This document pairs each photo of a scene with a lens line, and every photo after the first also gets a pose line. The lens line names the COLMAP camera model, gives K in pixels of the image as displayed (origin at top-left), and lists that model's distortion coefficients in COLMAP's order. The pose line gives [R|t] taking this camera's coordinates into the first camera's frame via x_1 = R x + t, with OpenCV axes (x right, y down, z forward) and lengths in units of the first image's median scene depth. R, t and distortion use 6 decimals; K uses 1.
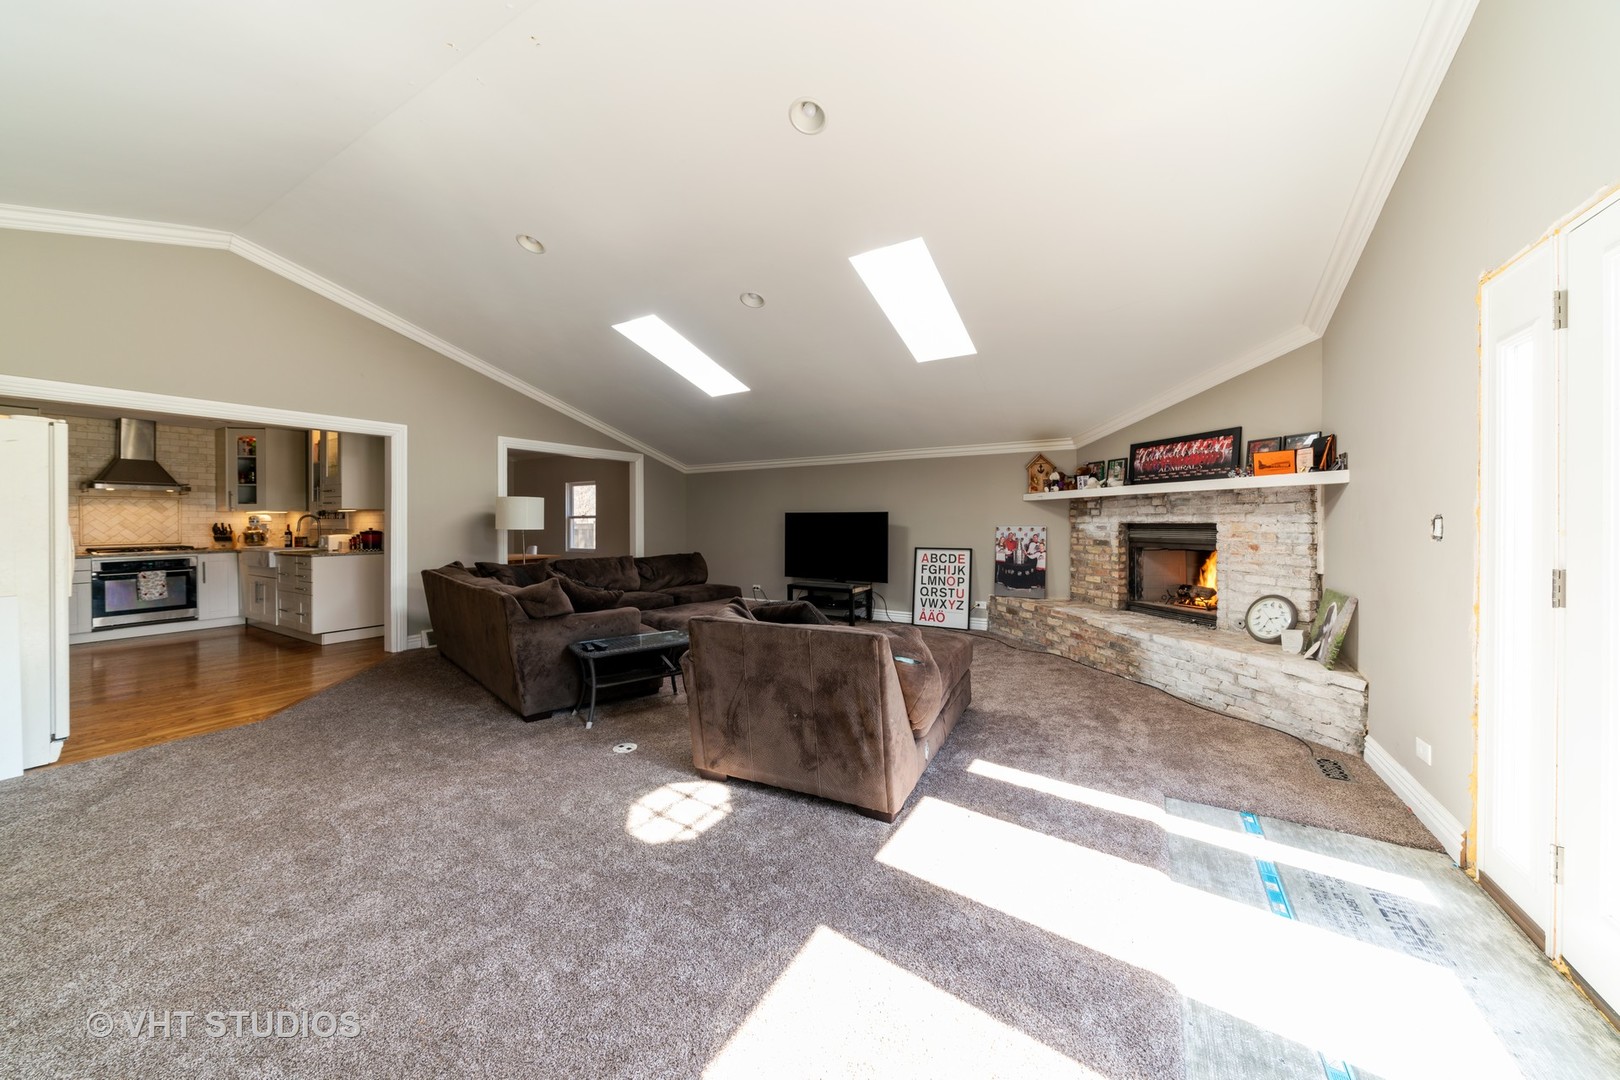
lens RADIAL K [[555.2, 0, 810.2], [0, 555.2, 532.4], [0, 0, 1]] dist [0.001095, 0.000048]
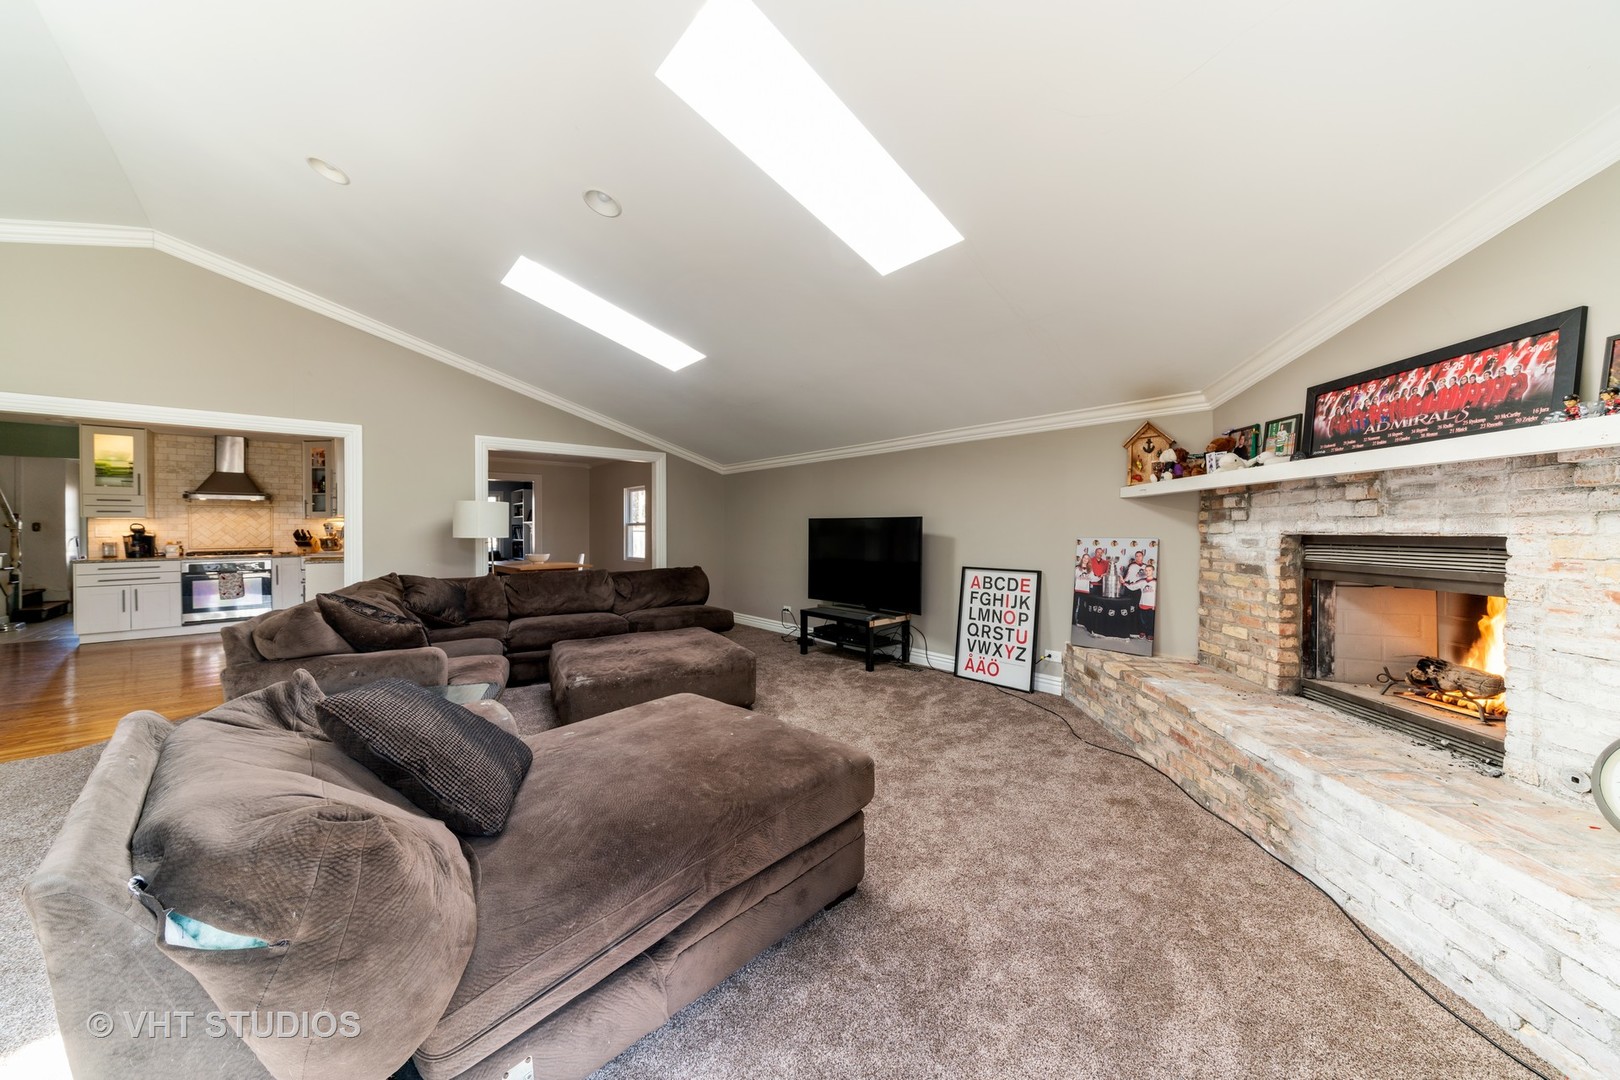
lens RADIAL K [[553.3, 0, 810.0], [0, 553.3, 540.0], [0, 0, 1]] dist [-0.002084, 0.000127]
pose [[0.955106, 0.008520, -0.296142, 0.252560], [-0.008501, 0.999963, 0.001352, -0.007352], [0.296143, 0.001226, 0.955143, 0.317384]]
